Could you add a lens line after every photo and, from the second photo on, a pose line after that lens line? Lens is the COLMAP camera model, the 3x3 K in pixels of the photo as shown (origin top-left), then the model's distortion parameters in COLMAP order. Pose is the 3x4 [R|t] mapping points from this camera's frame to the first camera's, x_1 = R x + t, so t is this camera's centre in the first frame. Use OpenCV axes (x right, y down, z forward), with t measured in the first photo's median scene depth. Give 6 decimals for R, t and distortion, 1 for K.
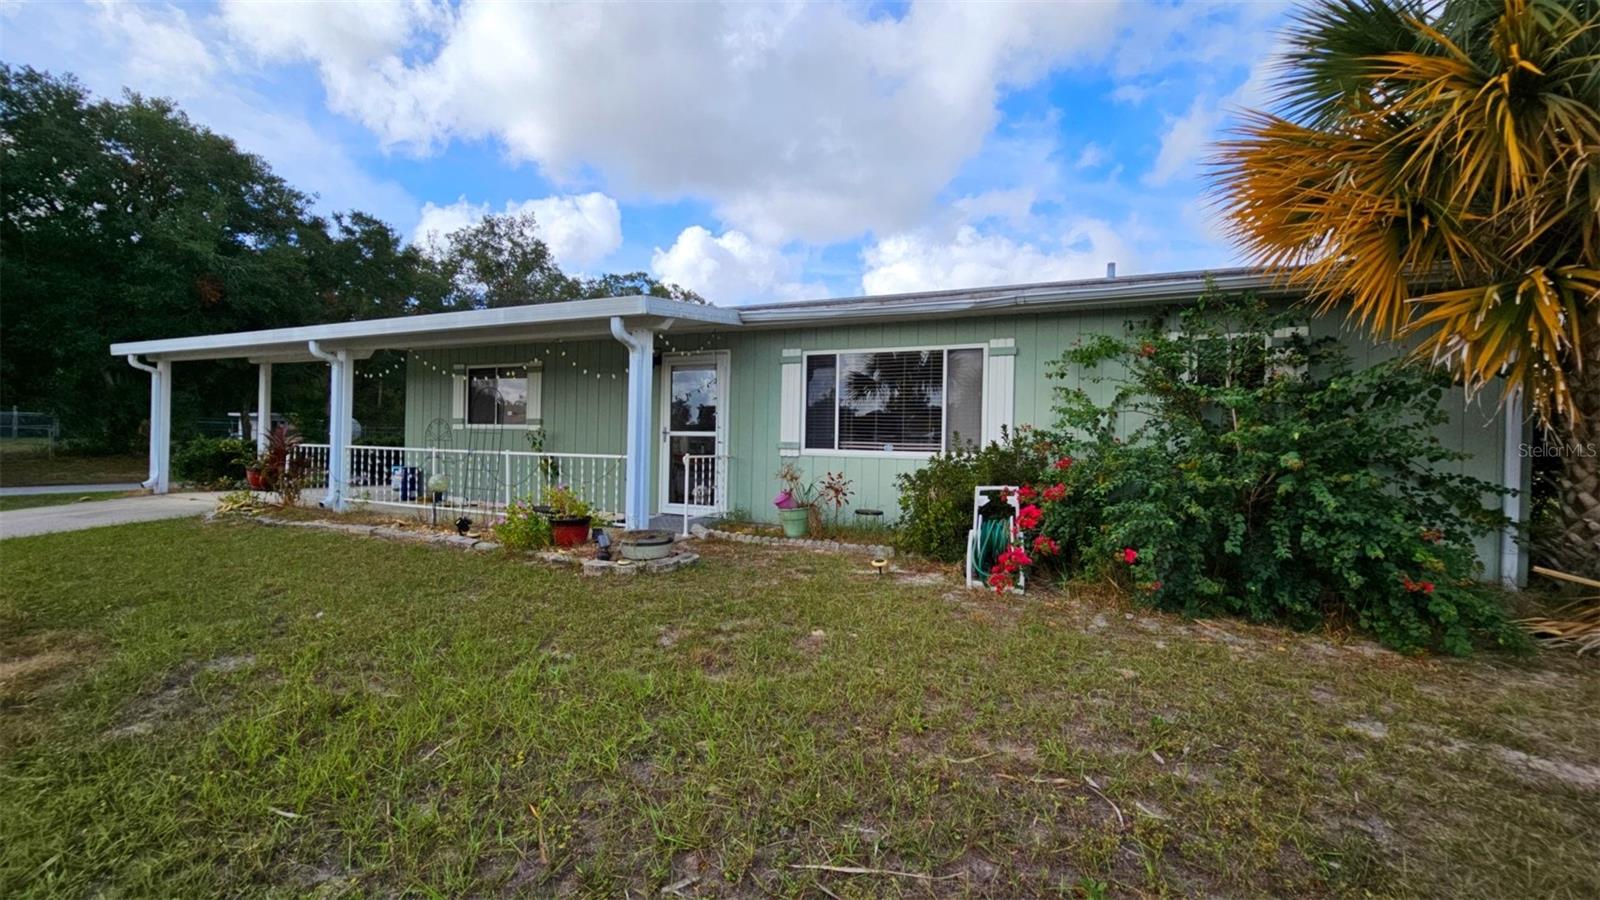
lens RADIAL K [[654.4, 0, 801.8], [0, 654.4, 447.1], [0, 0, 1]] dist [0.000573, -0.000745]
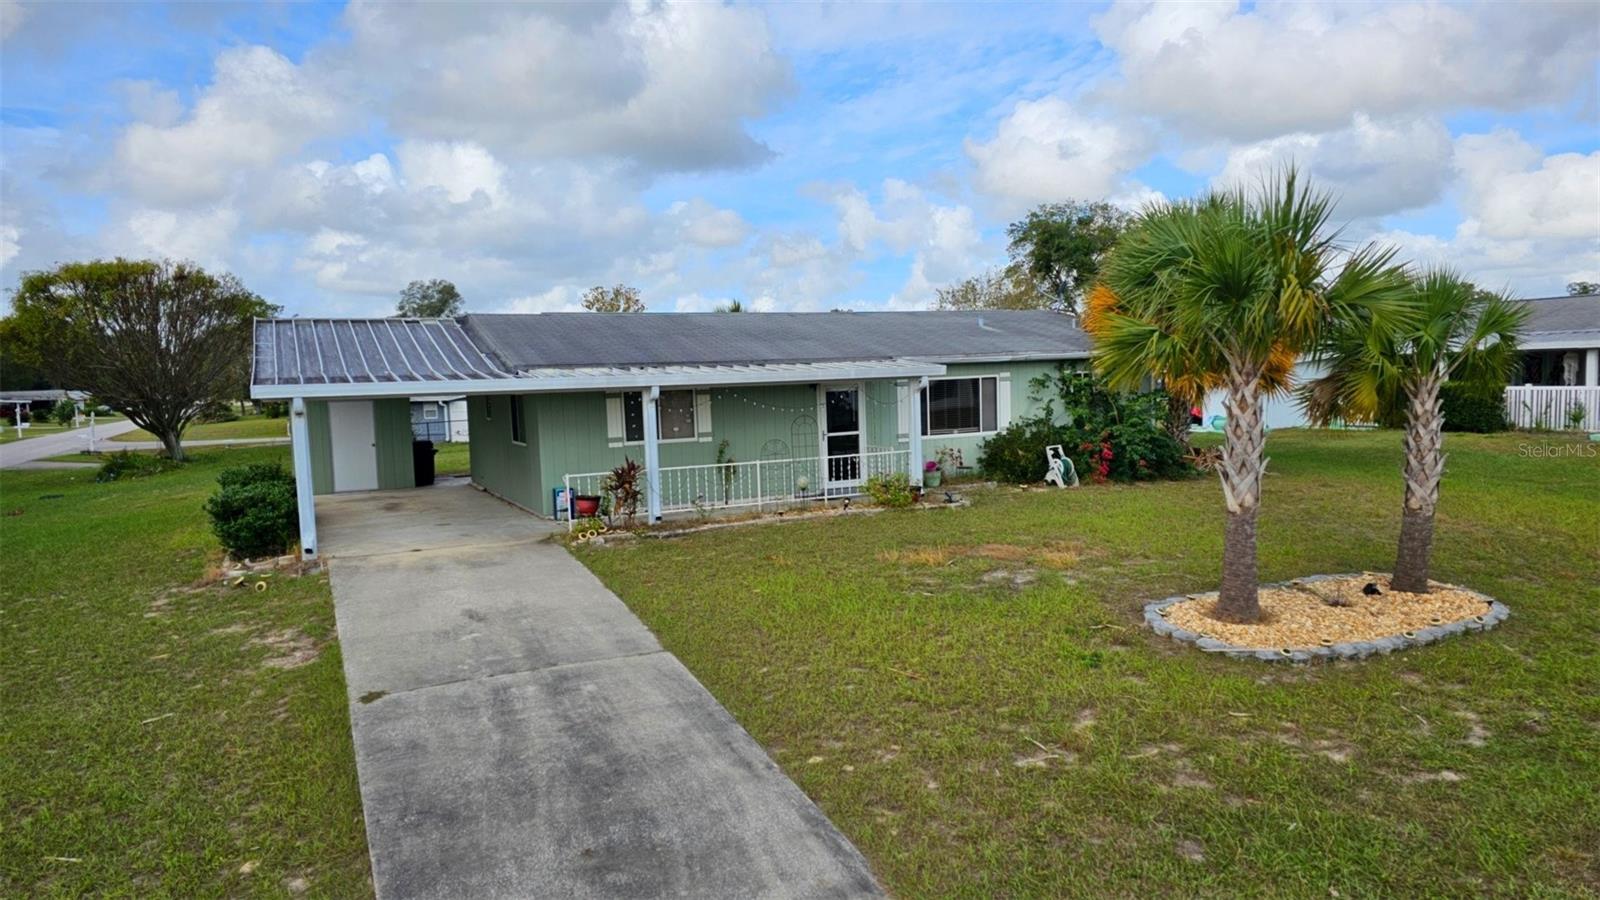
lens RADIAL K [[1061.4, 0, 801.7], [0, 1061.4, 458.8], [0, 0, 1]] dist [0.080409, -0.060768]
pose [[0.634108, -0.108225, 0.765633, -2.328247], [0.052383, 0.993895, 0.097106, -0.226780], [-0.771468, -0.021470, 0.635906, -0.524730]]
